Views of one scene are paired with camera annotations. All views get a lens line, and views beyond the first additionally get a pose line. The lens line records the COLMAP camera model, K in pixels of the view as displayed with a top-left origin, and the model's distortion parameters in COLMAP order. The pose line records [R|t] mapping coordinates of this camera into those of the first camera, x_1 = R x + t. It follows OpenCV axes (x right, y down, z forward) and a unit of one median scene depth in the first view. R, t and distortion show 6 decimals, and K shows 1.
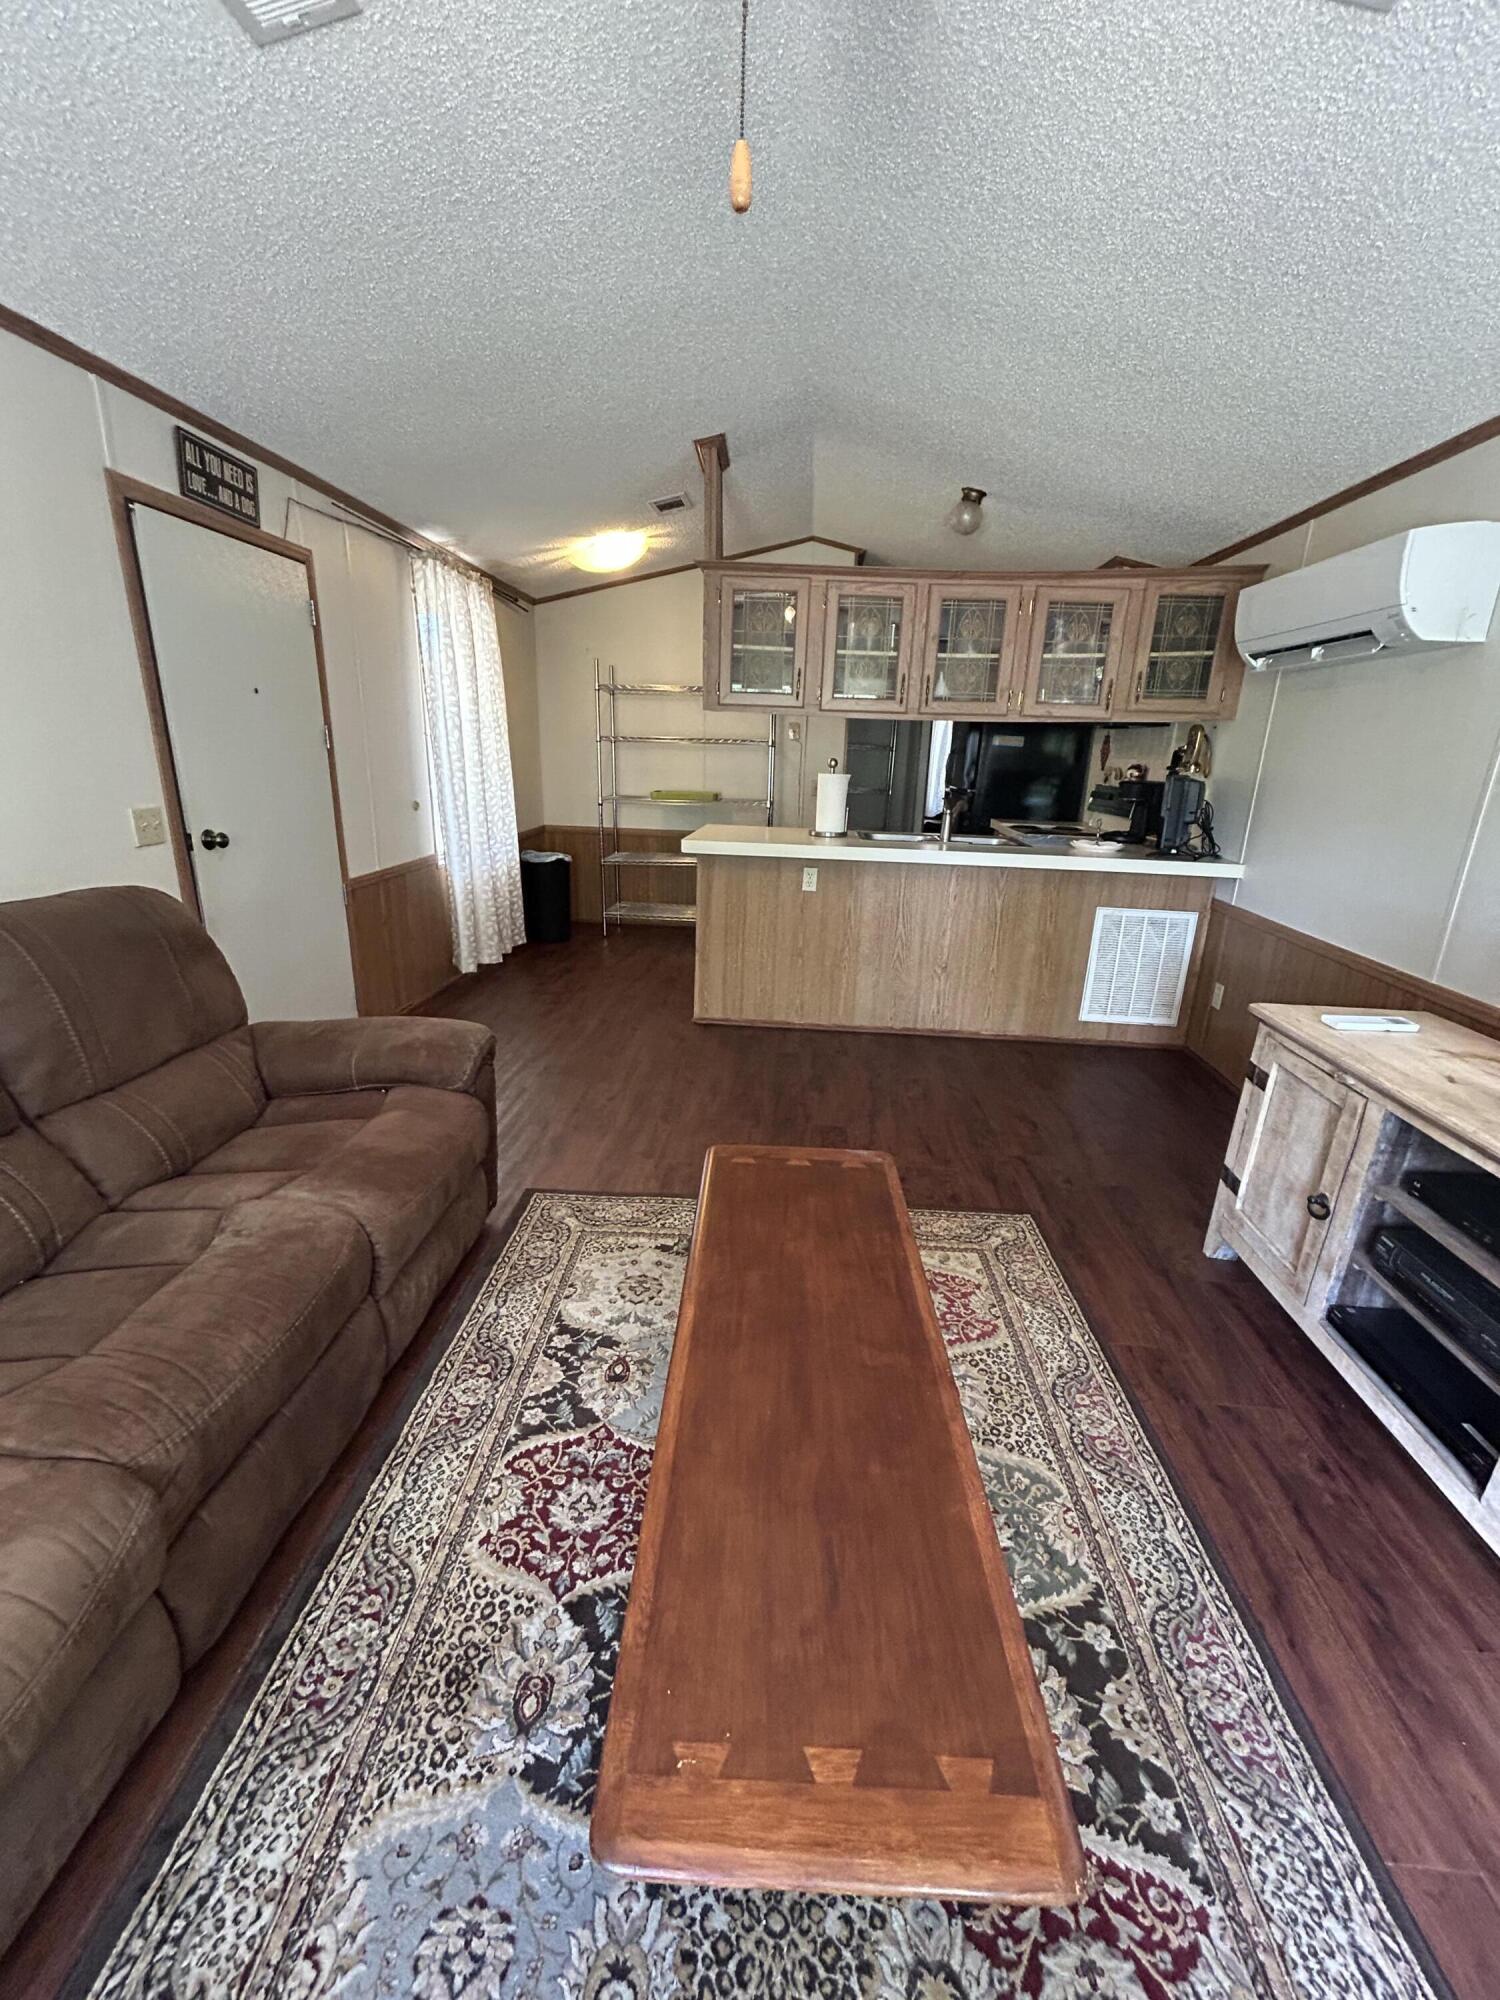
lens RADIAL K [[808.7, 0, 749.4], [0, 808.7, 997.2], [0, 0, 1]] dist [-0.000250, 0.001003]
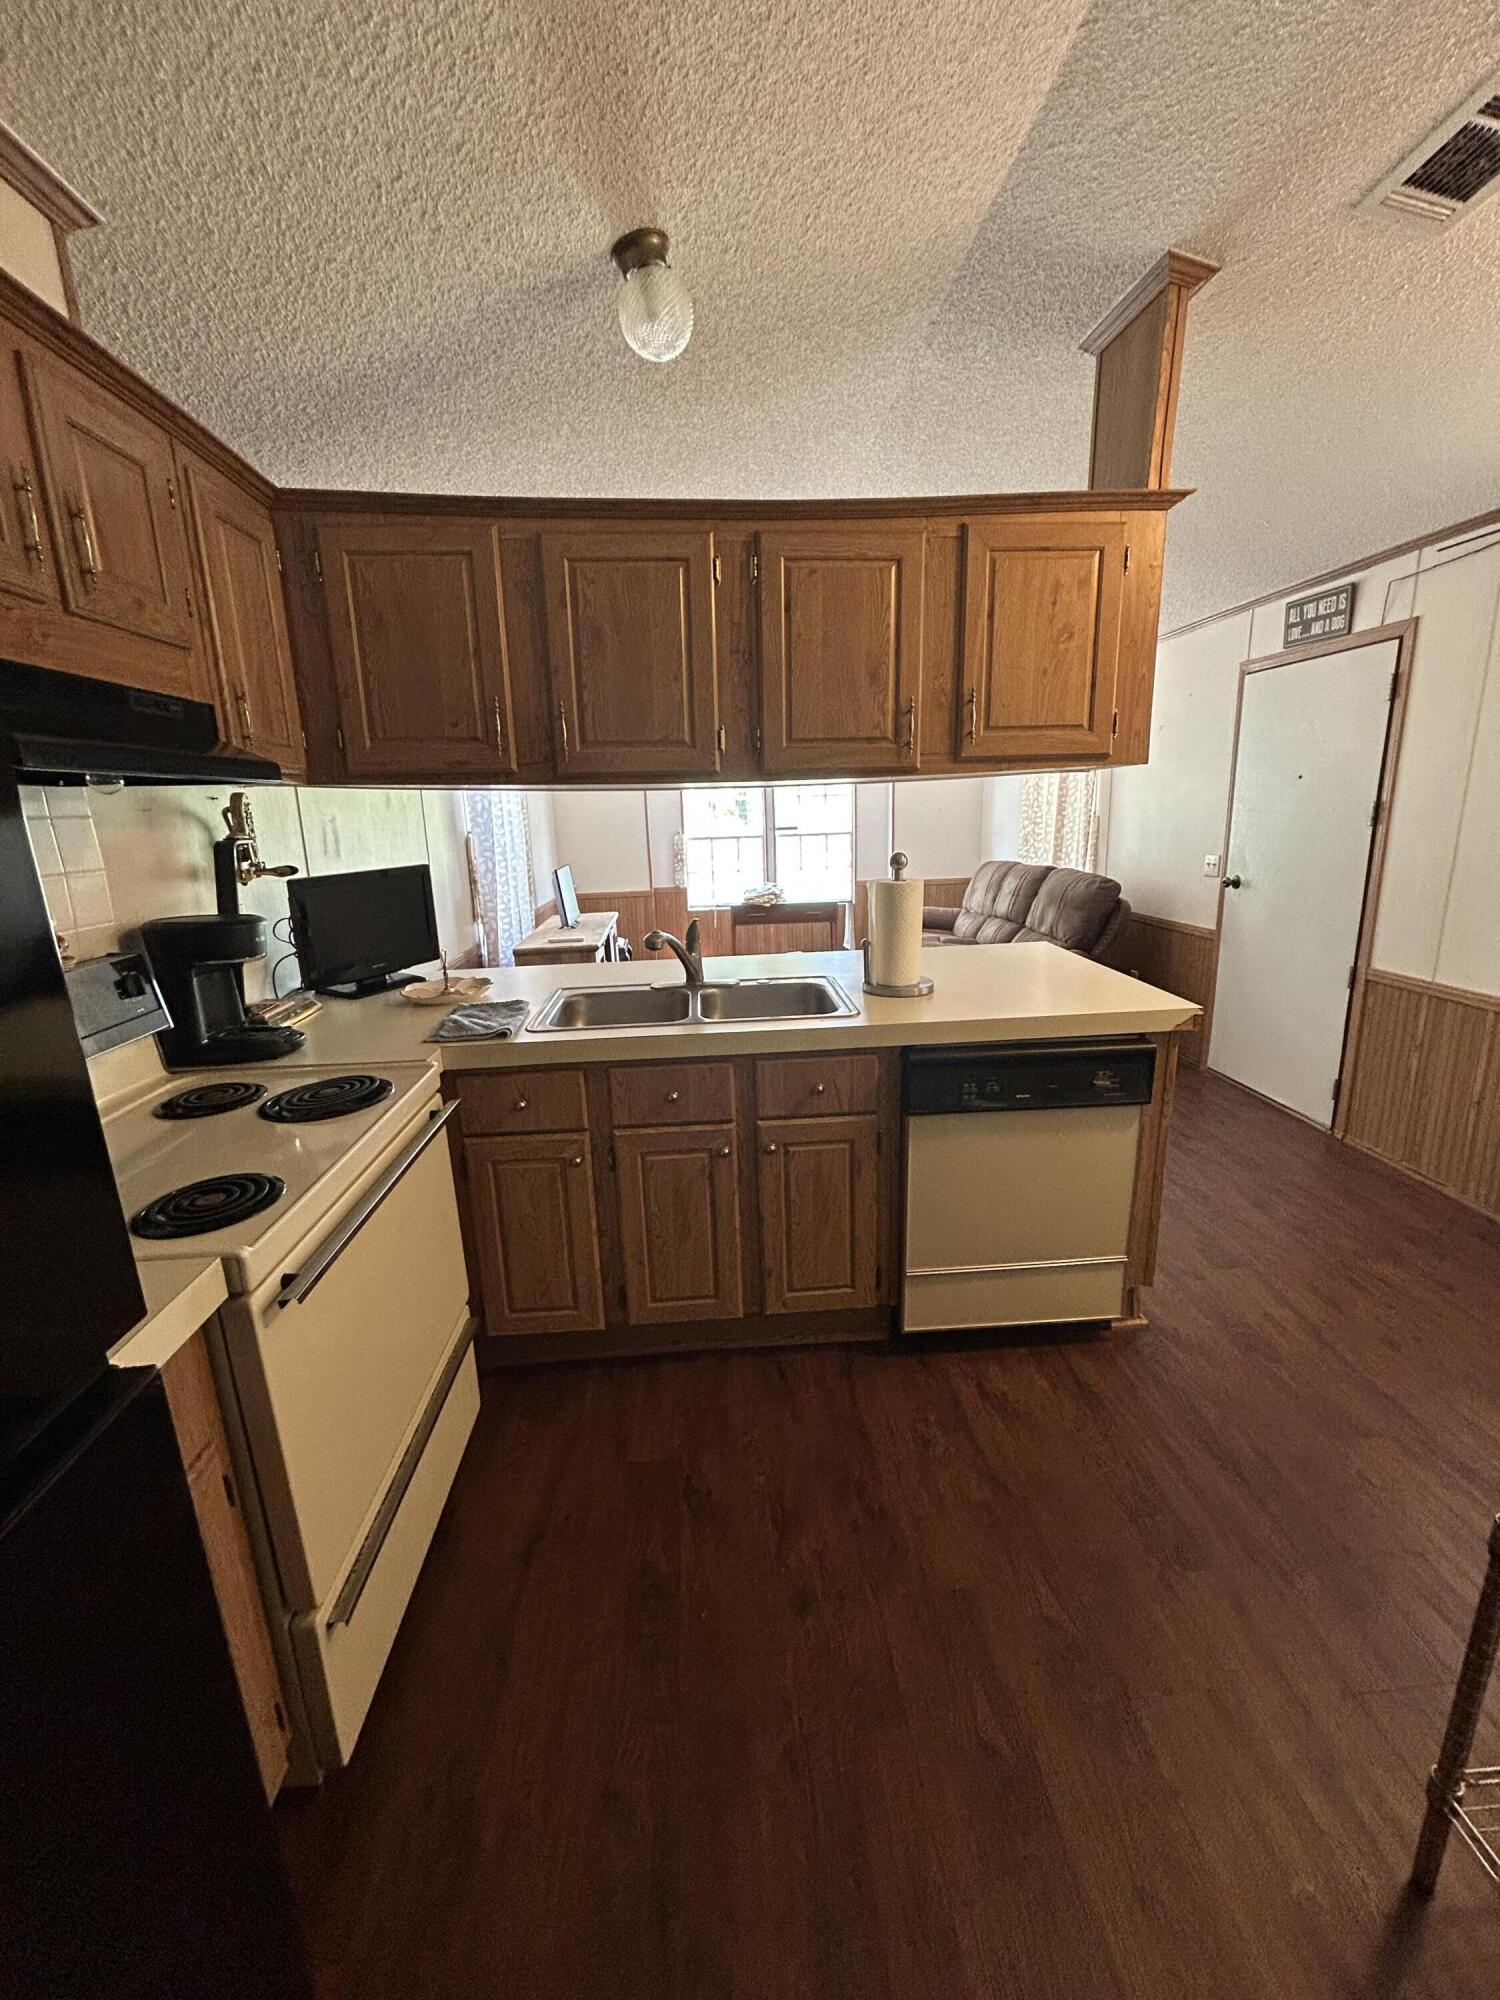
lens RADIAL K [[808.7, 0, 749.4], [0, 808.7, 997.2], [0, 0, 1]] dist [-0.000250, 0.001003]
pose [[-0.989356, 0.032068, -0.141937, 0.501418], [-0.044377, 0.862459, 0.504177, -0.851904], [0.138583, 0.505110, -0.851856, 2.654059]]
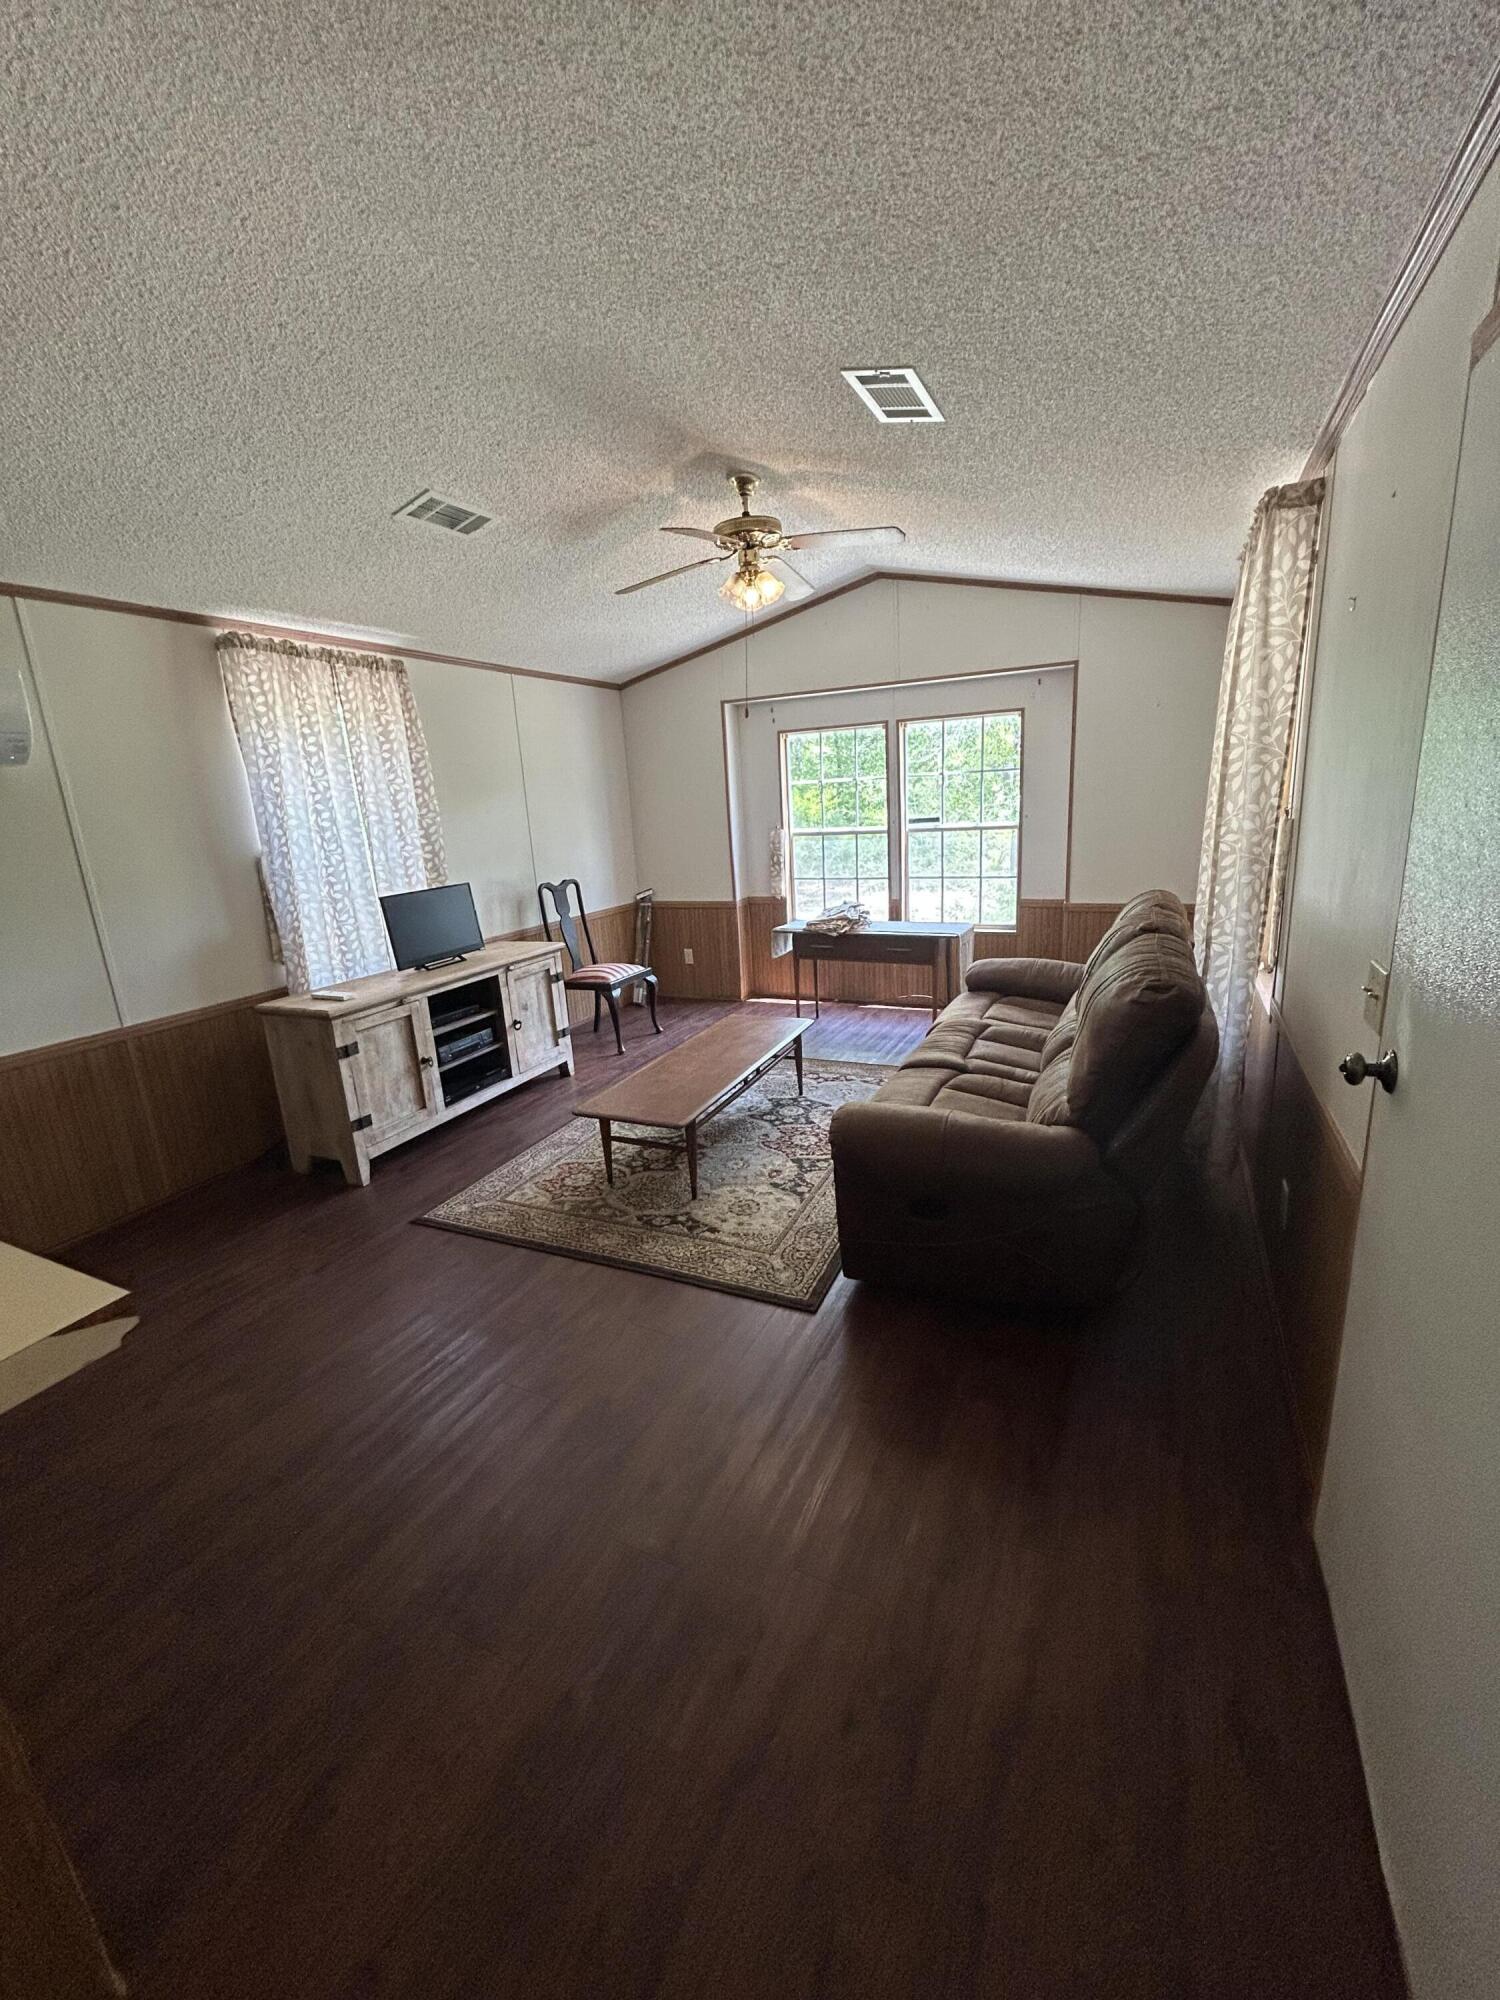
lens RADIAL K [[808.7, 0, 749.4], [0, 808.7, 997.2], [0, 0, 1]] dist [-0.000250, 0.001003]
pose [[-0.926728, -0.073302, 0.368514, -0.586811], [0.137919, 0.845957, 0.515106, -0.625334], [-0.349506, 0.528188, -0.773862, 1.745488]]
